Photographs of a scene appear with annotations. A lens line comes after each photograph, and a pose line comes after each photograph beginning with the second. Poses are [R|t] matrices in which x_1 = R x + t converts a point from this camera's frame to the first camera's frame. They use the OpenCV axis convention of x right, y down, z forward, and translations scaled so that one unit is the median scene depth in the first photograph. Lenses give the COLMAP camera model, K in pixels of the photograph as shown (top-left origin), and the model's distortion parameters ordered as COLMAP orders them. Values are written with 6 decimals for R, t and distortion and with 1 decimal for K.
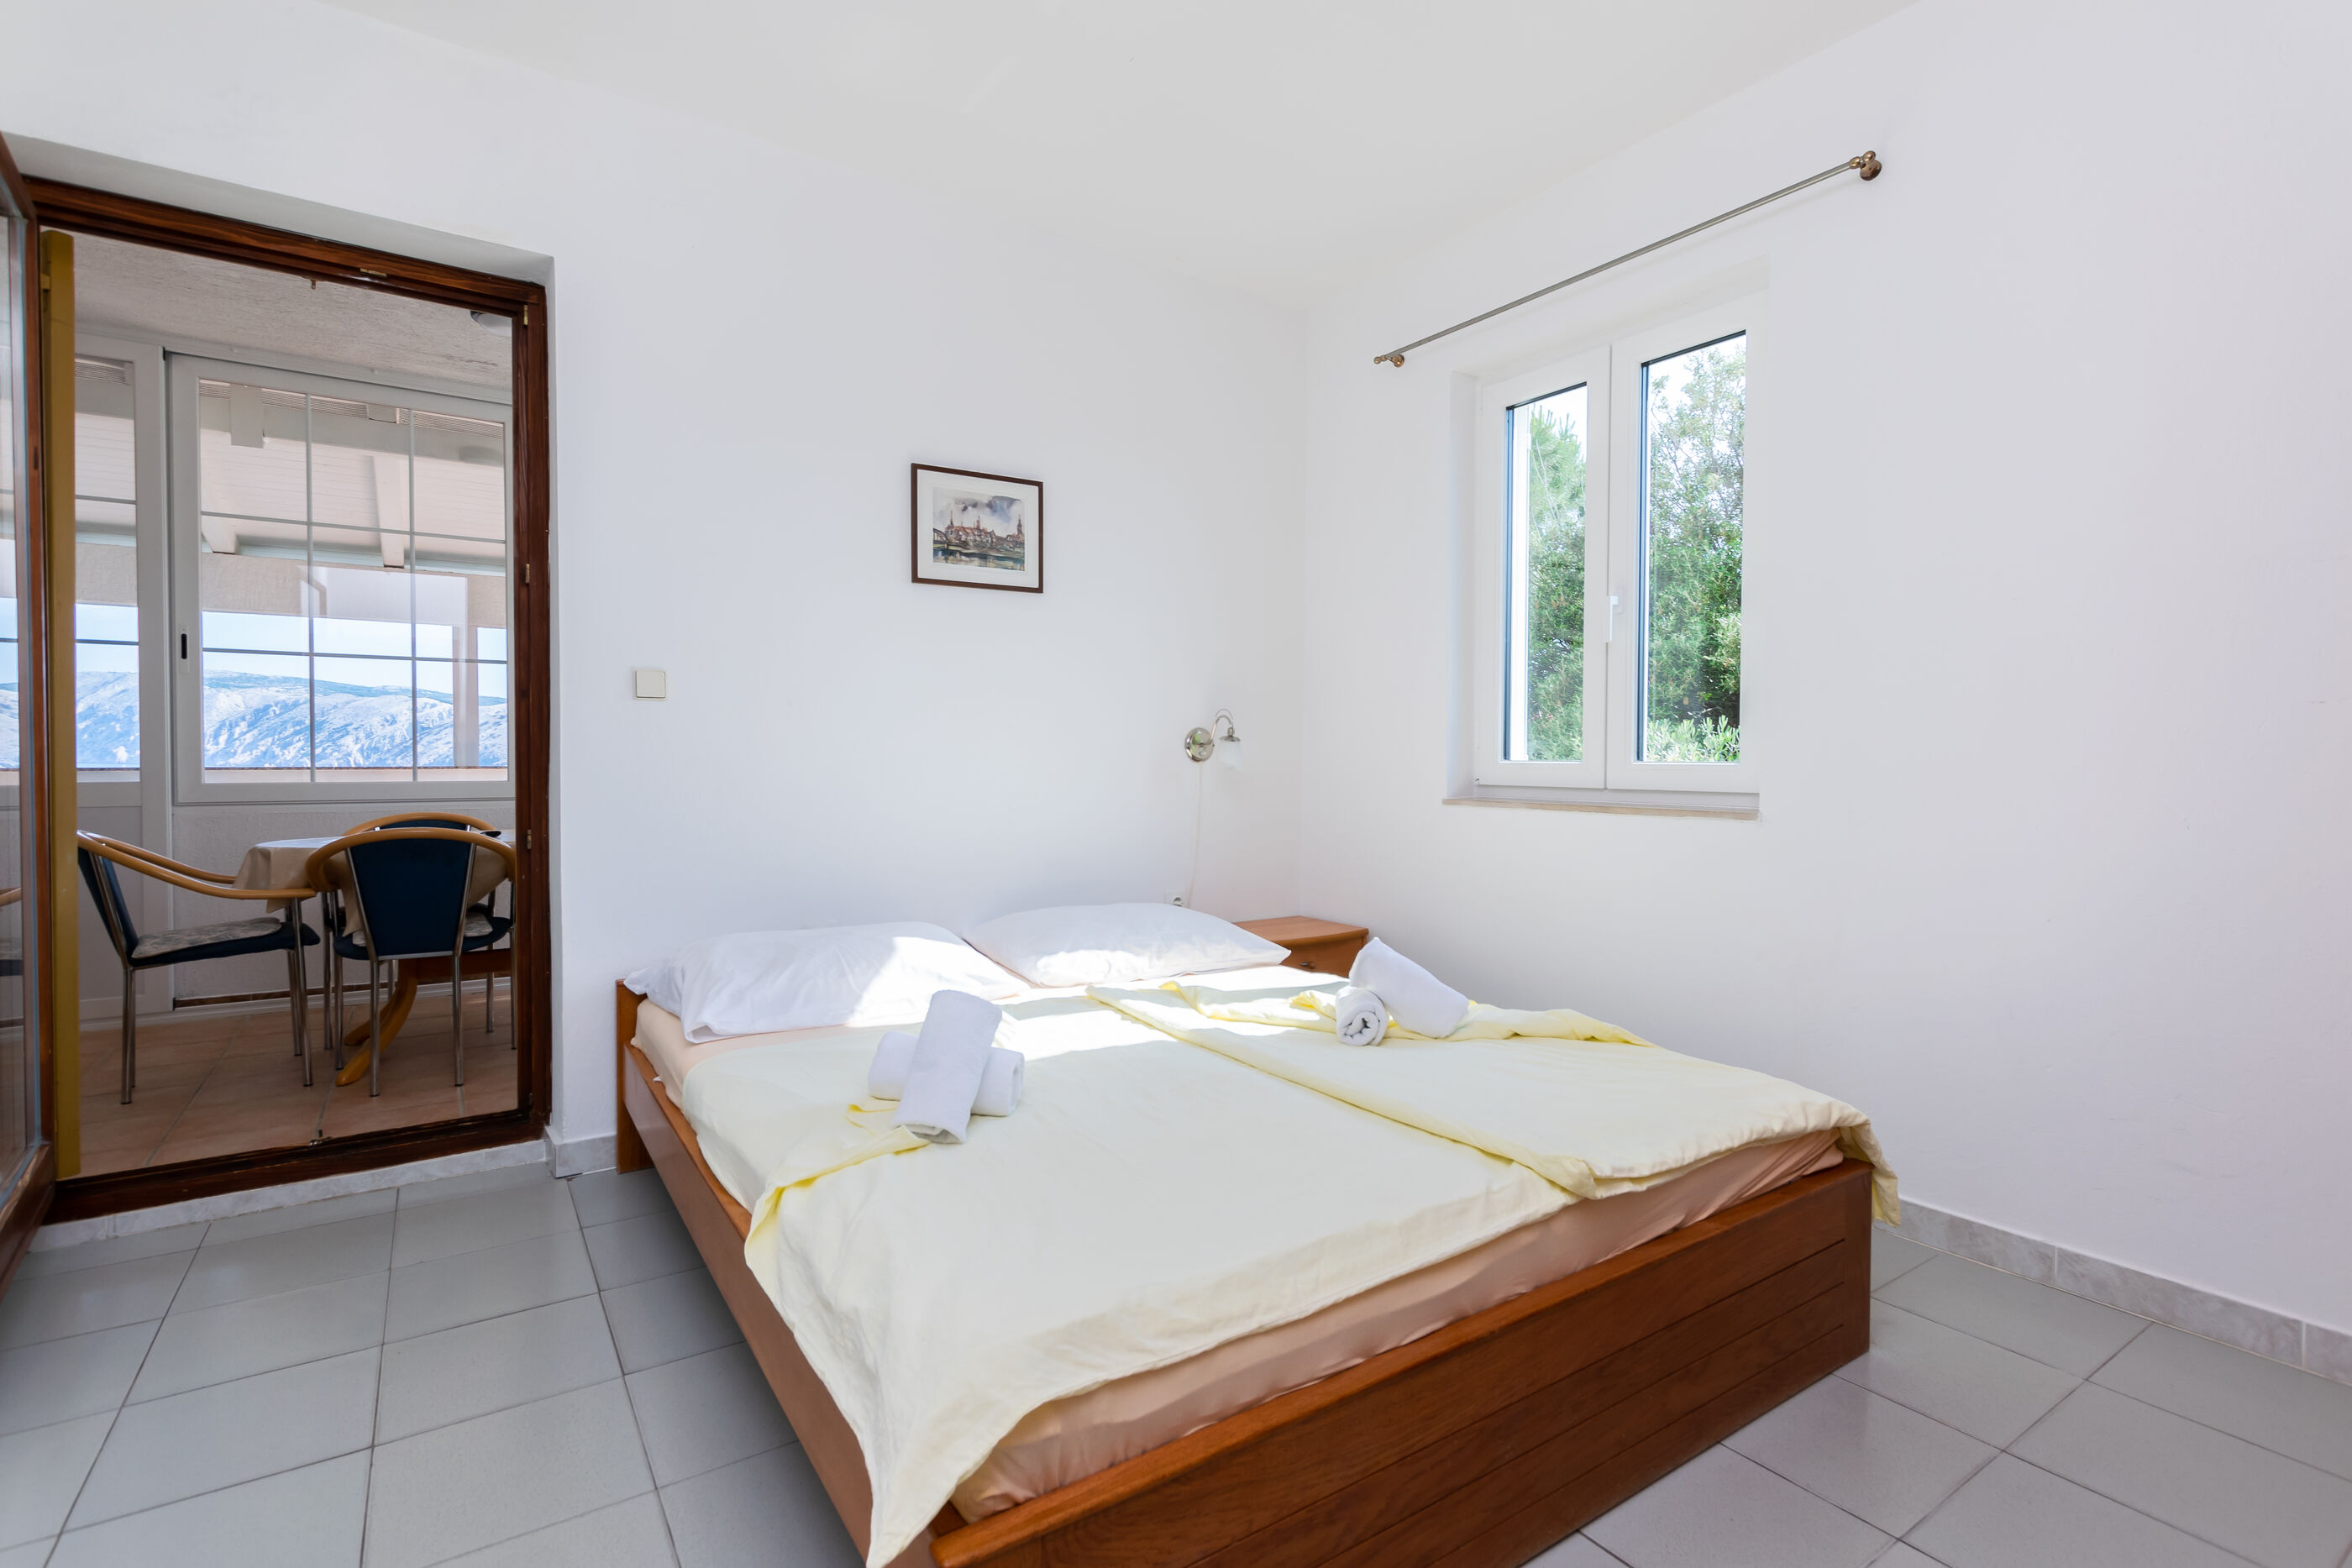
lens RADIAL K [[1129.7, 0, 1230.8], [0, 1129.7, 755.6], [0, 0, 1]] dist [0.002620, -0.002078]
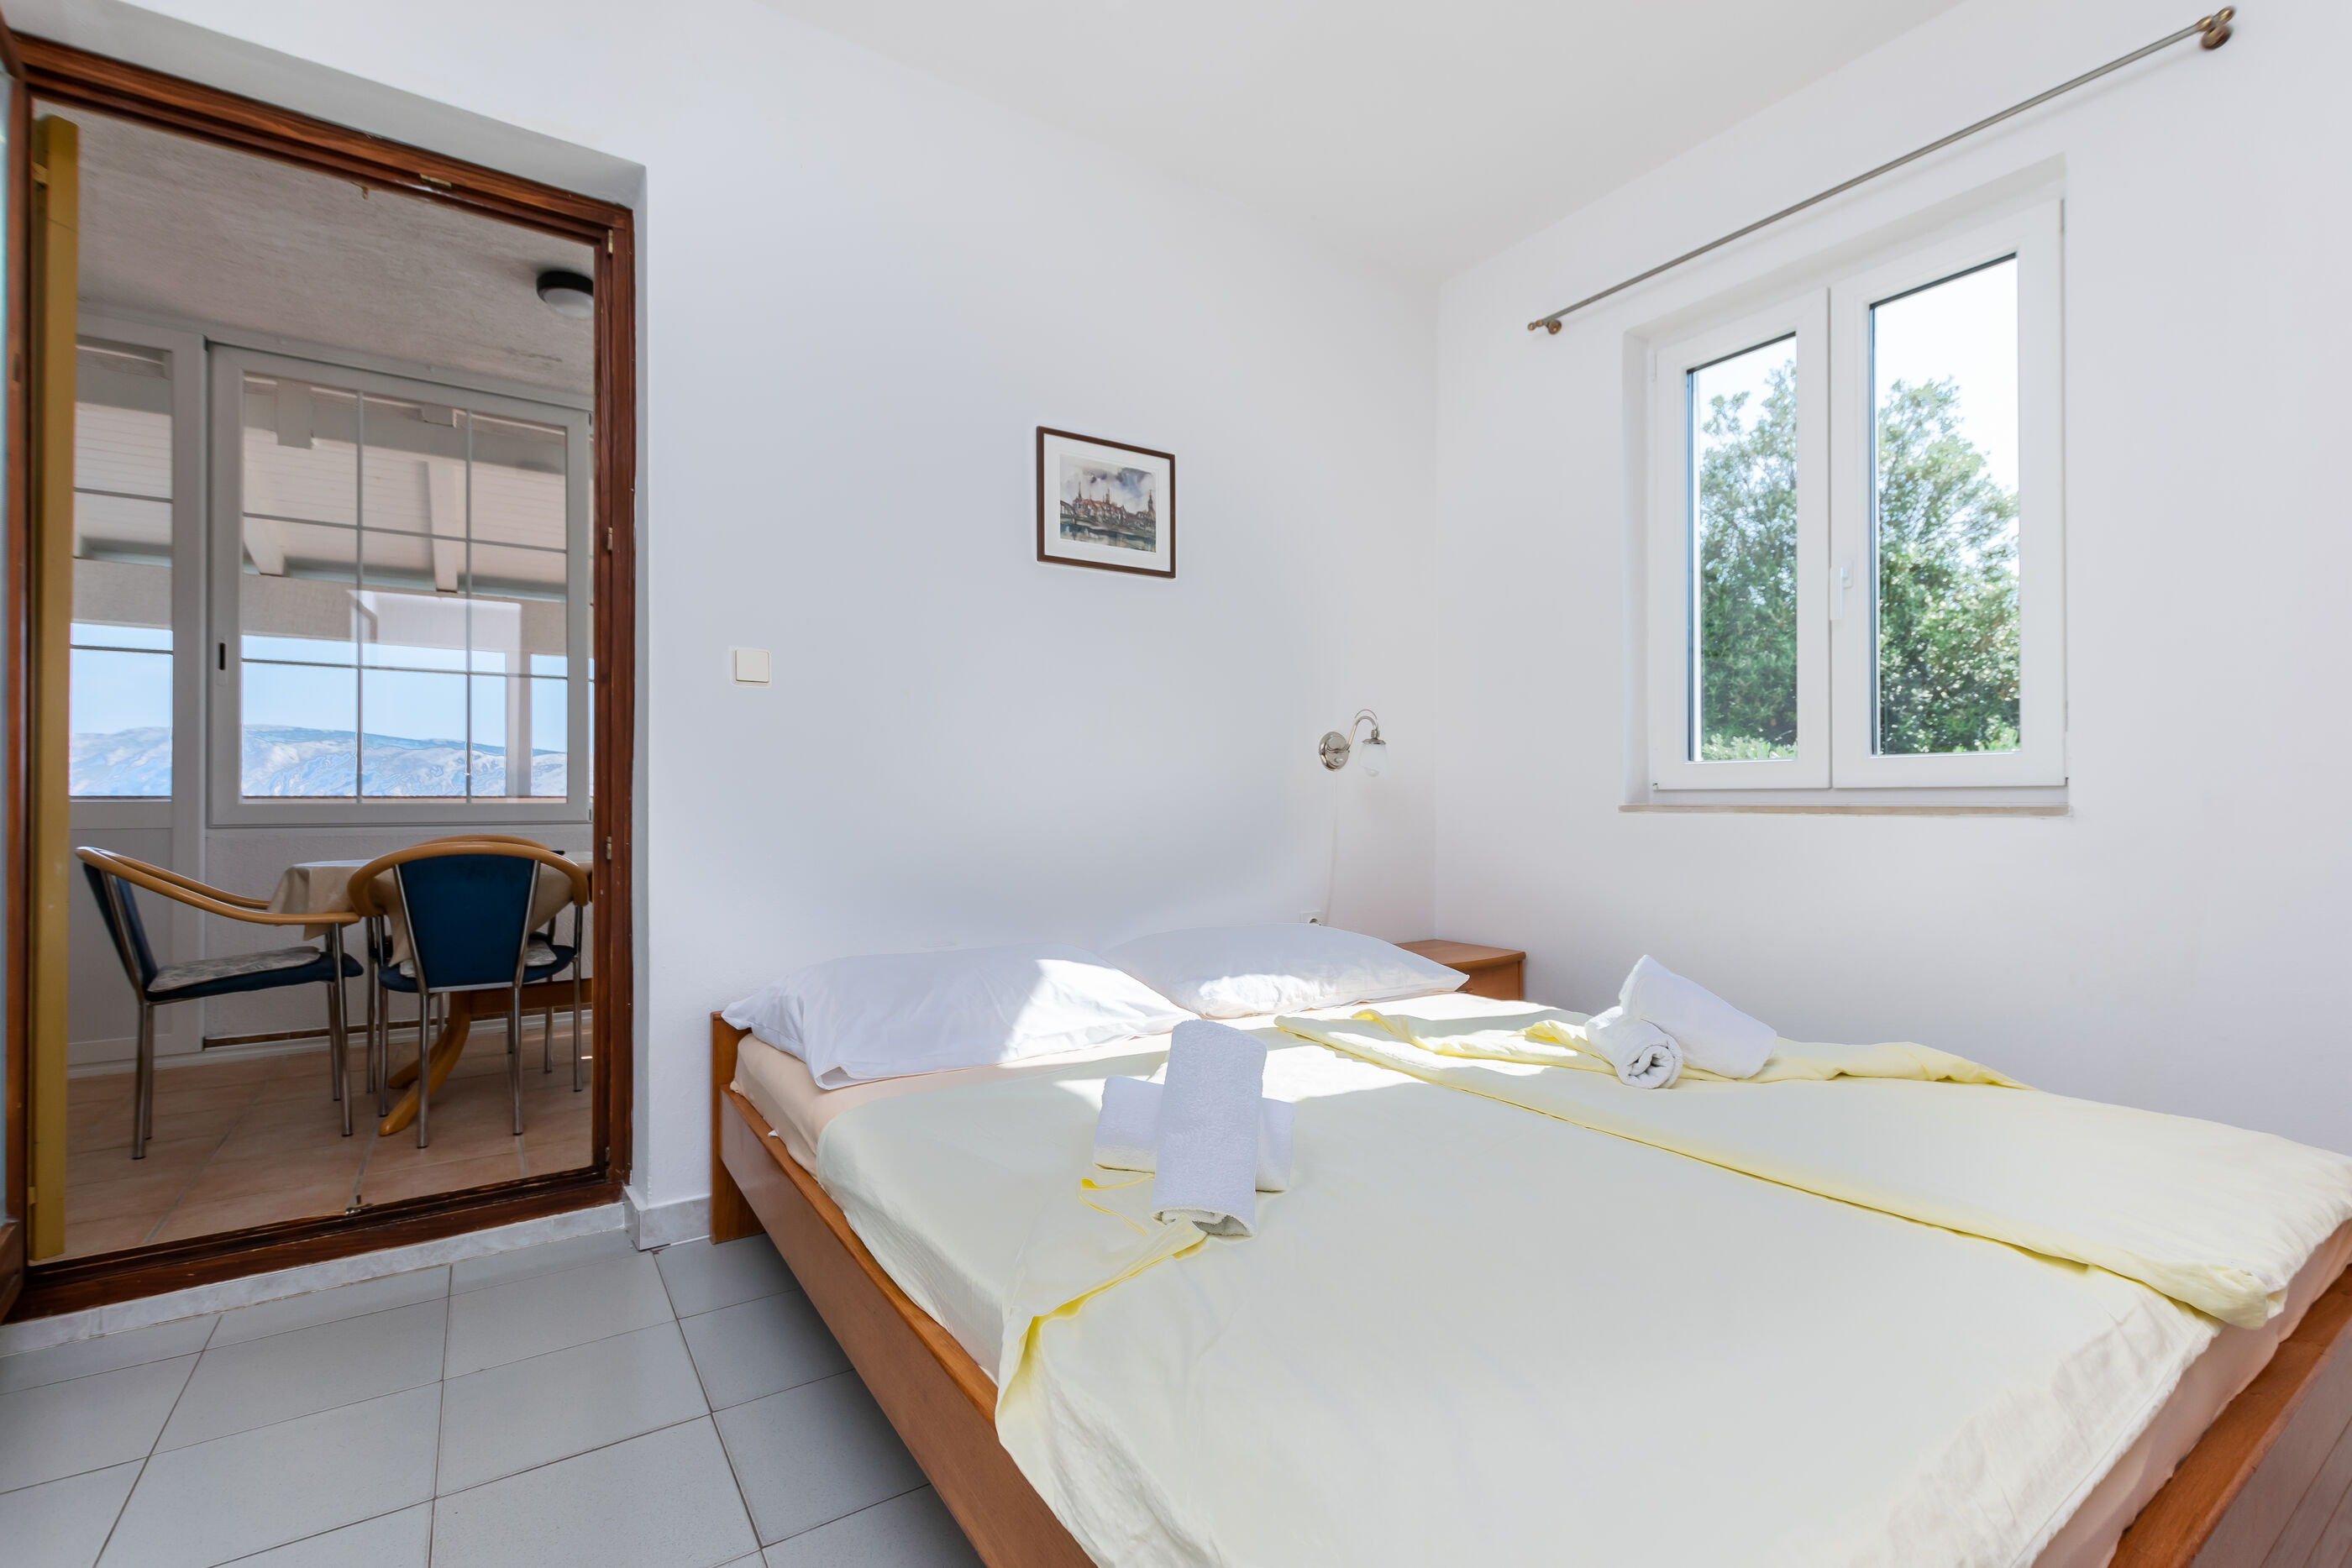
lens RADIAL K [[1051.8, 0, 1218.4], [0, 1051.8, 777.4], [0, 0, 1]] dist [0.006270, -0.002224]
pose [[0.999984, -0.005588, -0.001178, -0.139352], [0.005557, 0.999674, -0.024901, 0.037948], [0.001317, 0.024894, 0.999689, 0.177757]]
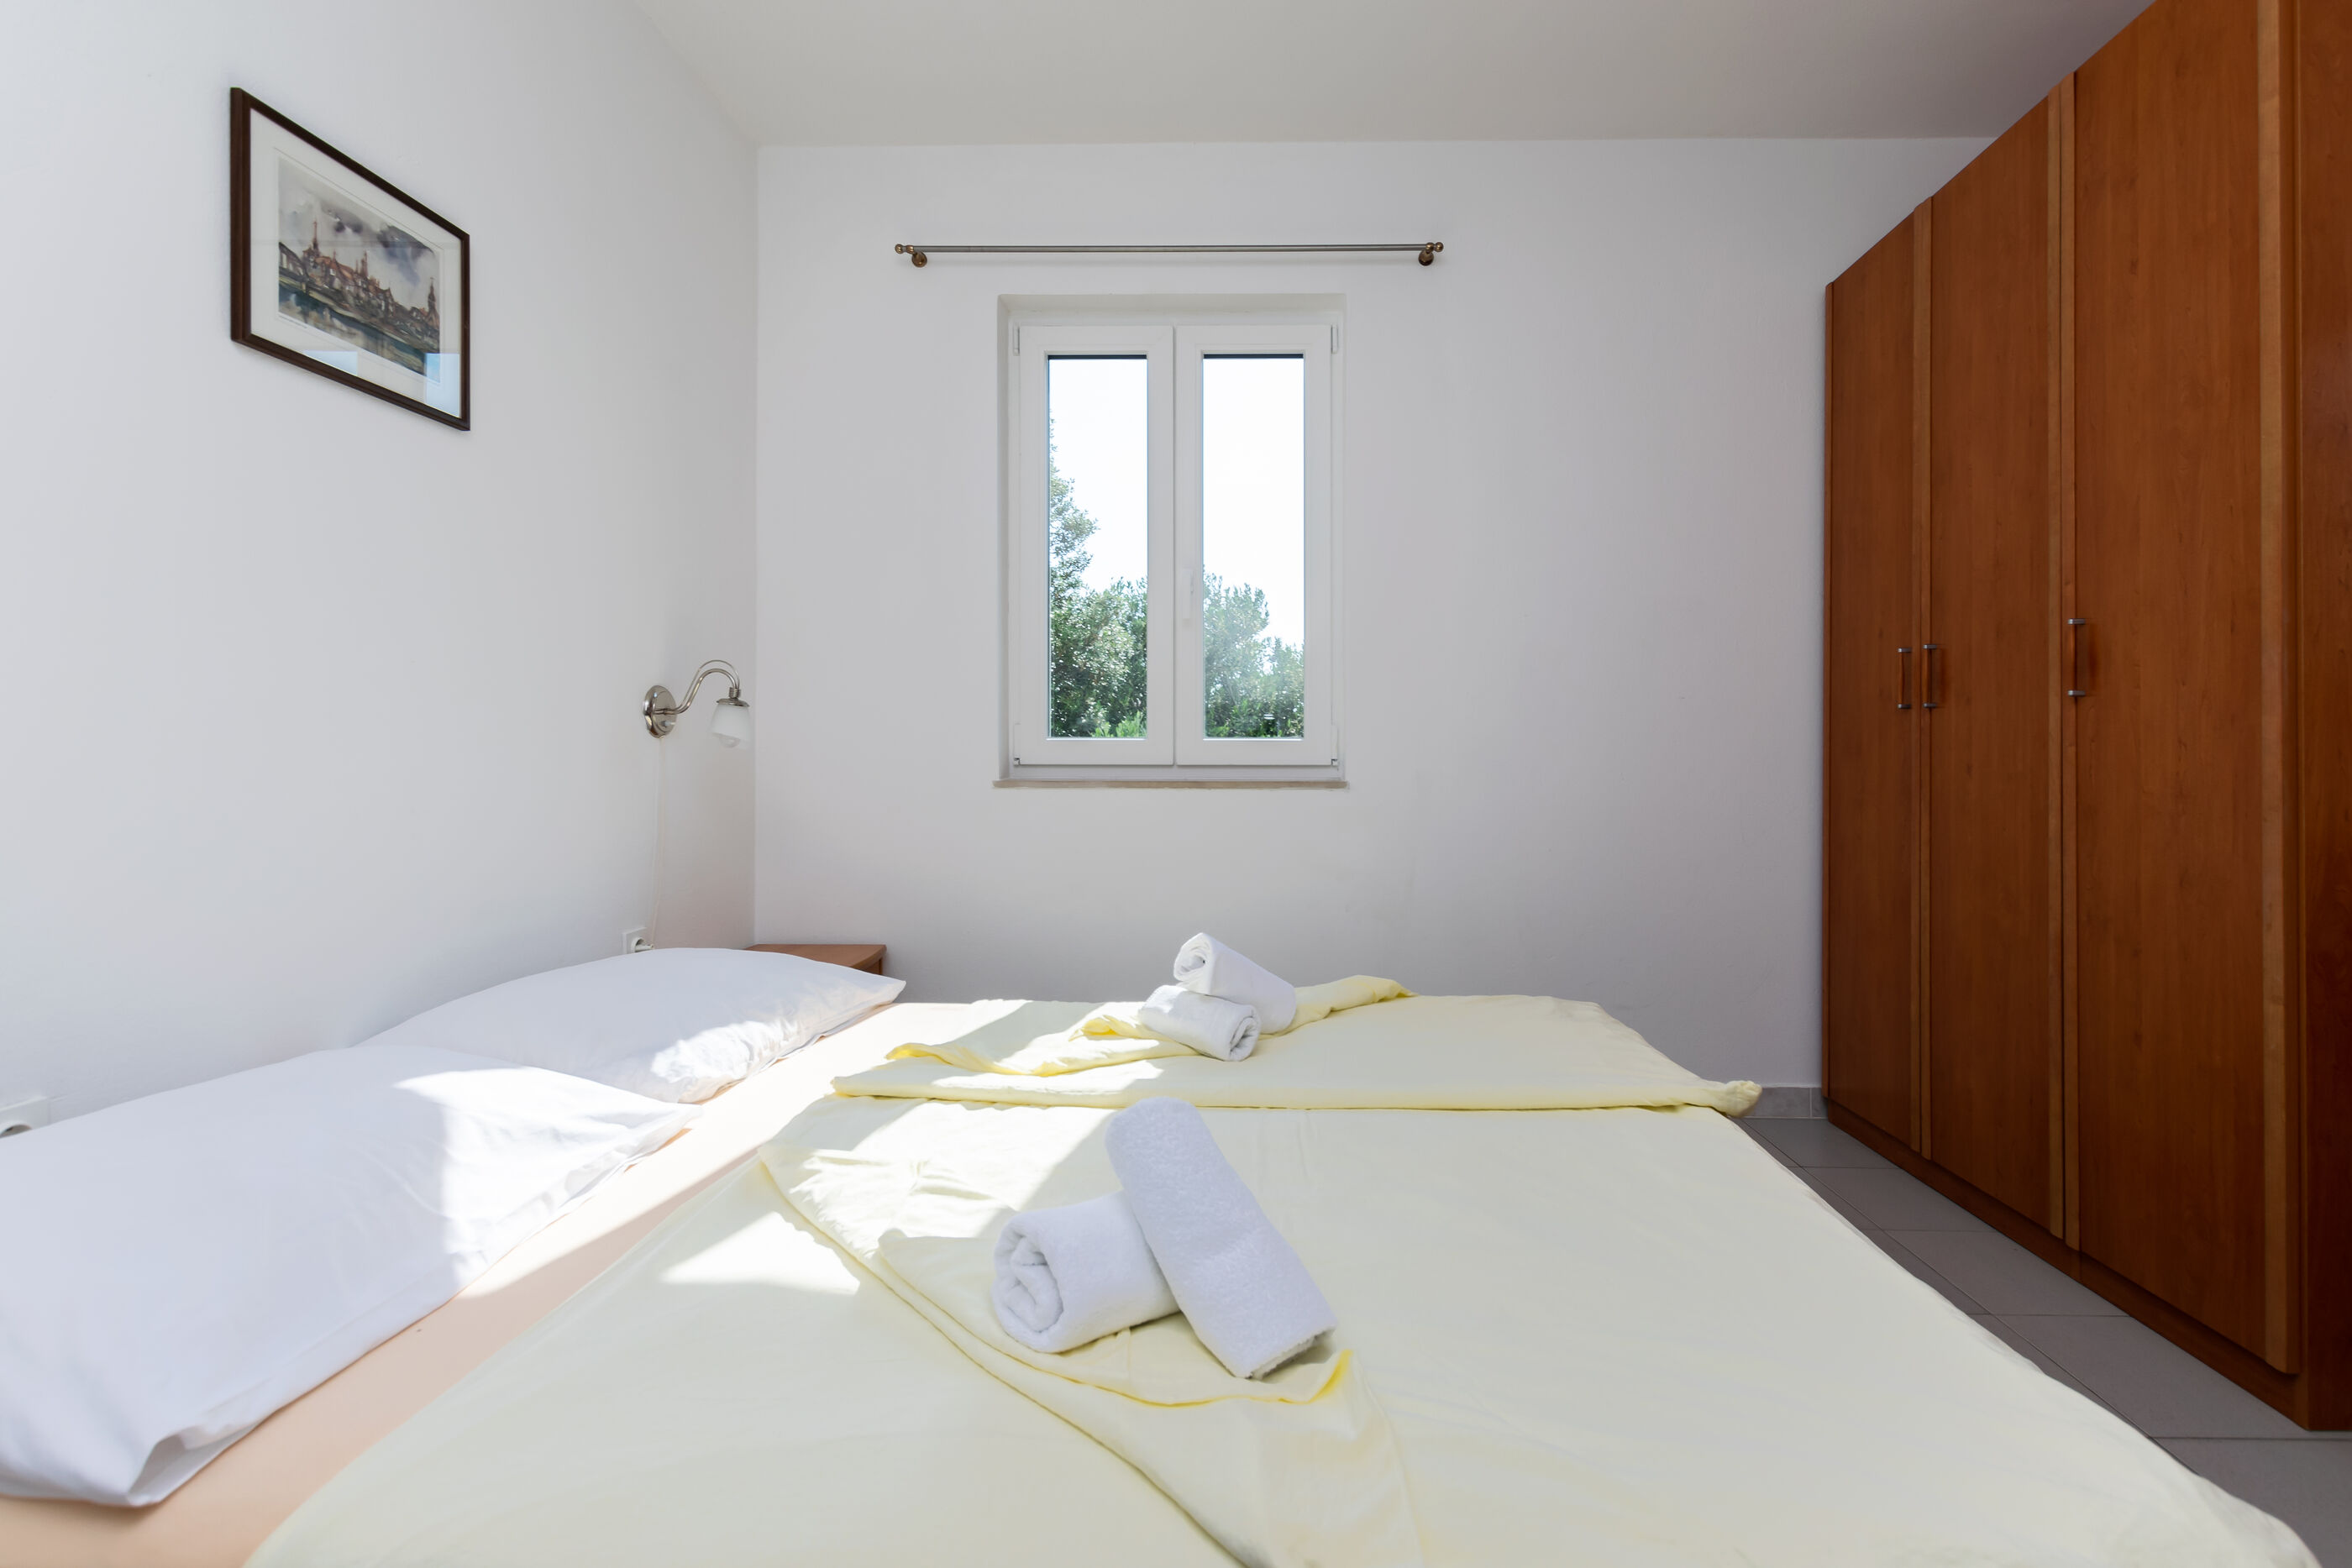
lens RADIAL K [[1051.8, 0, 1258.3], [0, 1051.8, 749.1], [0, 0, 1]] dist [0.006270, -0.002224]
pose [[0.583798, 0.006258, 0.811875, -0.385510], [0.000005, 0.999970, -0.007711, 0.021691], [-0.811899, 0.004506, 0.583781, 0.390173]]
